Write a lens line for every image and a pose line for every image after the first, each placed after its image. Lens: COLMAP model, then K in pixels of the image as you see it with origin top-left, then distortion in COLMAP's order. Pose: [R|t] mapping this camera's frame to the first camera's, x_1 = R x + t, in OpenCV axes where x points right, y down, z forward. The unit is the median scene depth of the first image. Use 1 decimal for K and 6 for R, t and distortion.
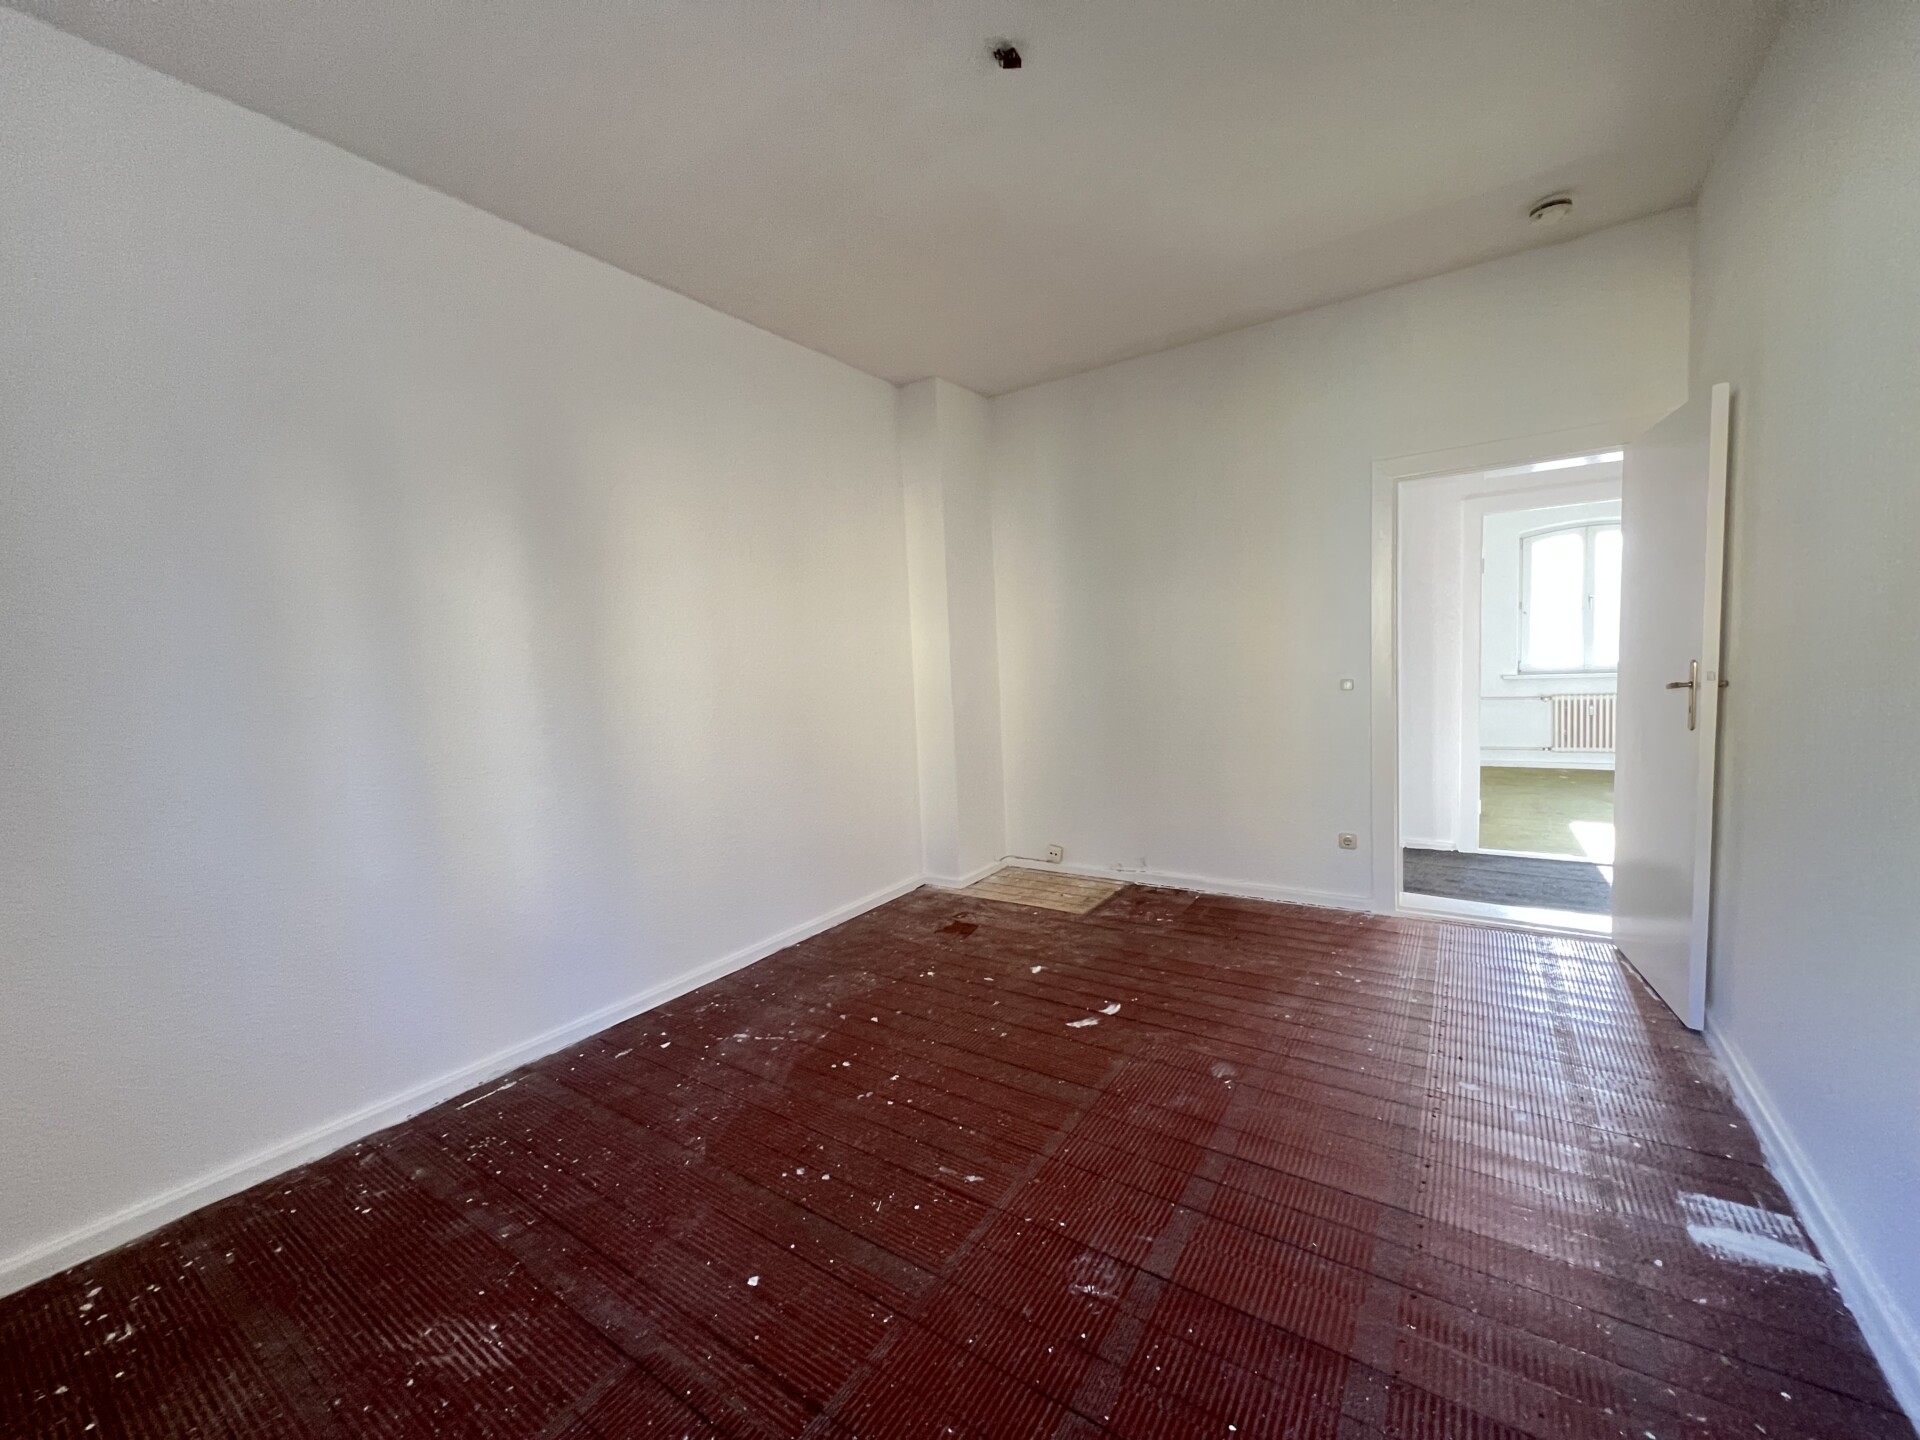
lens RADIAL K [[766.4, 0, 950.6], [0, 766.4, 728.0], [0, 0, 1]] dist [-0.002690, 0.000335]
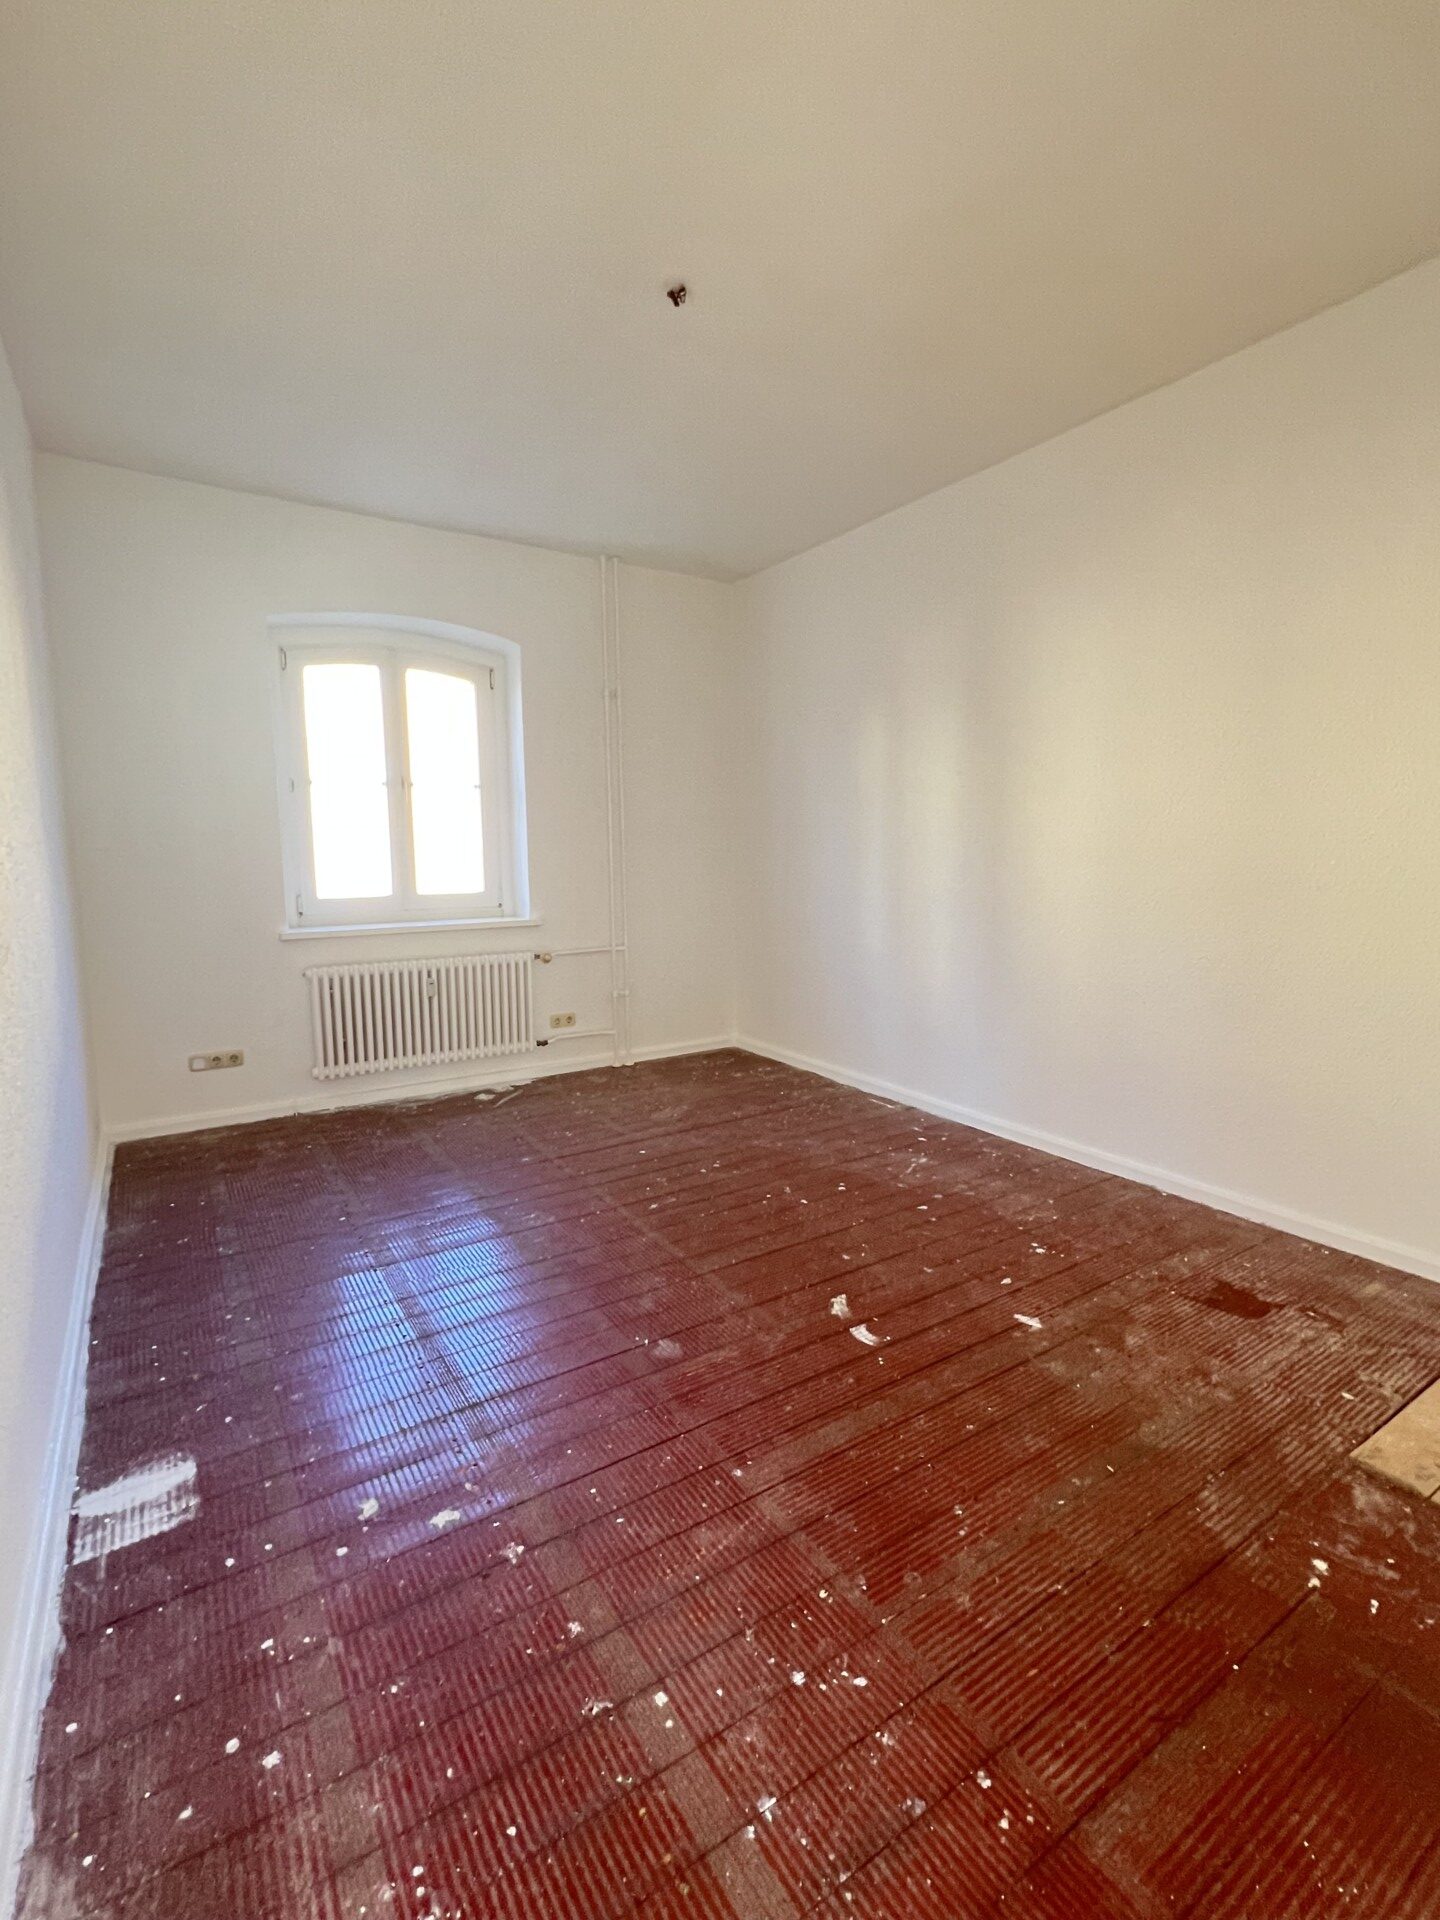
lens RADIAL K [[868.1, 0, 720.5], [0, 868.1, 960.7], [0, 0, 1]] dist [0.000387, -0.000581]
pose [[-0.384107, 0.168435, -0.907795, 0.929573], [-0.053940, 0.977446, 0.204181, -0.128744], [0.921712, 0.127393, -0.366358, 1.122880]]
